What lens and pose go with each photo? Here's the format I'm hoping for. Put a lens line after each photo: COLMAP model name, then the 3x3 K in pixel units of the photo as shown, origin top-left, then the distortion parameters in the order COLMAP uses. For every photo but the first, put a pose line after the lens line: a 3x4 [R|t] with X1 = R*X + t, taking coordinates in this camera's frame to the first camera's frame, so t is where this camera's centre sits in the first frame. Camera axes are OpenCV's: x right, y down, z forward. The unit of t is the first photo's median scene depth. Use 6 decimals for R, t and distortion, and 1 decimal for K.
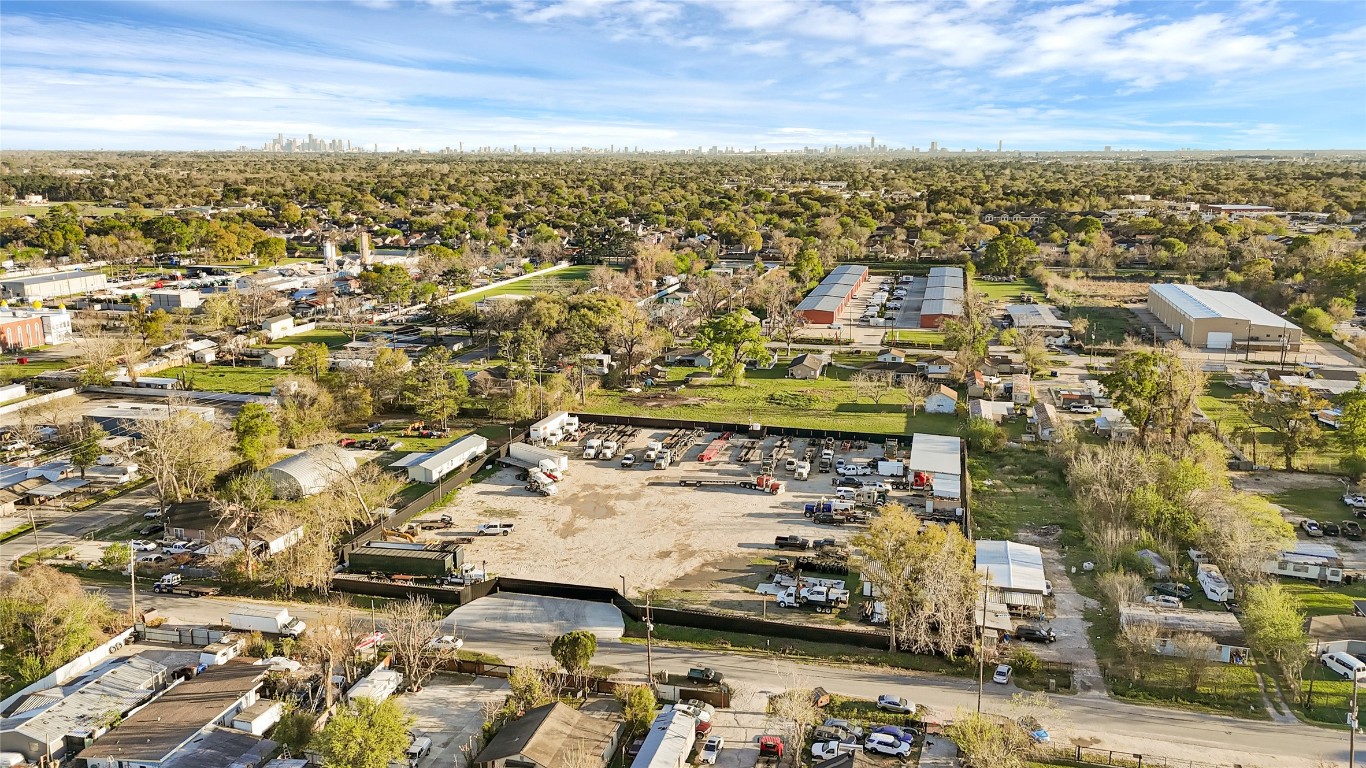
lens RADIAL K [[1017.9, 0, 683.6], [0, 1017.9, 386.2], [0, 0, 1]] dist [0.054668, -0.004584]
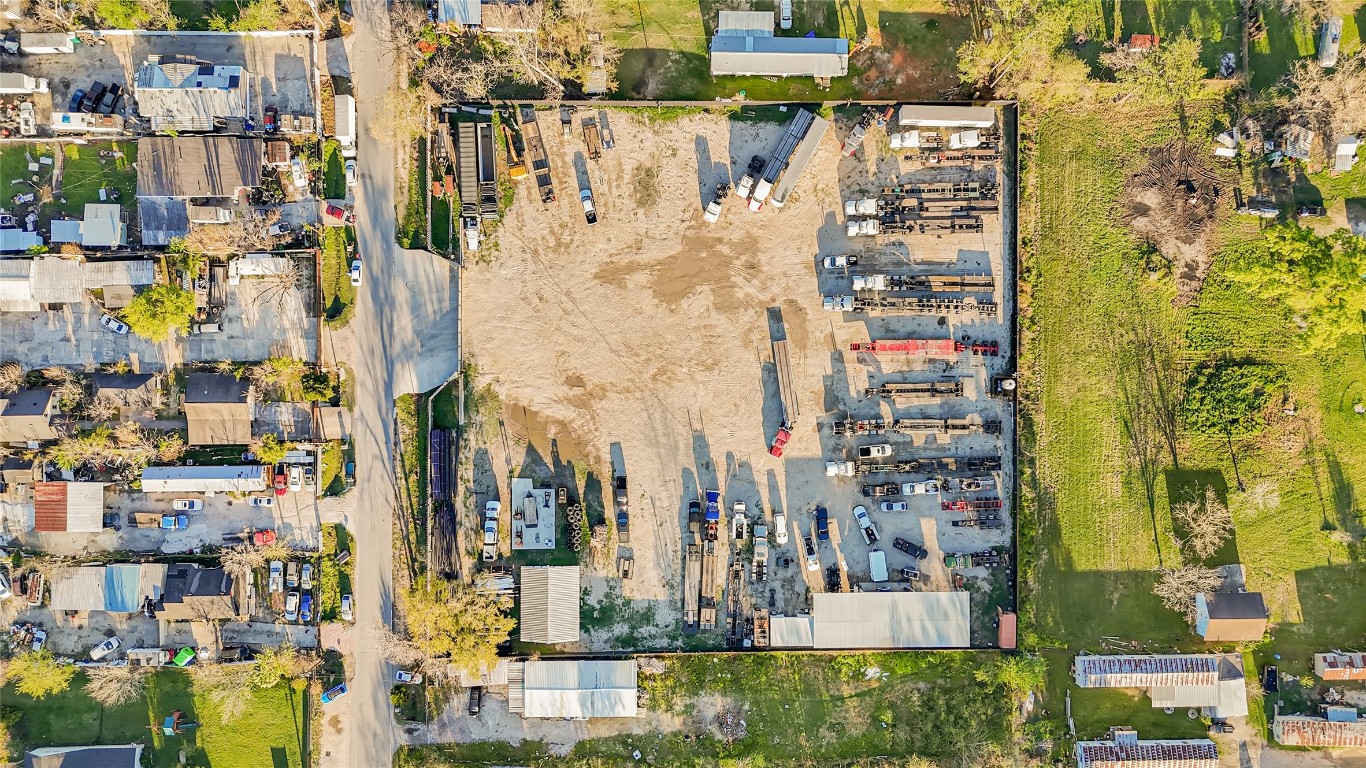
lens RADIAL K [[1017.9, 0, 686.3], [0, 1017.9, 384.2], [0, 0, 1]] dist [0.054668, -0.004584]
pose [[0.255346, 0.966734, 0.014988, -0.002161], [-0.200071, 0.037667, 0.979057, -0.830995], [0.945923, -0.252997, 0.203033, 0.791348]]
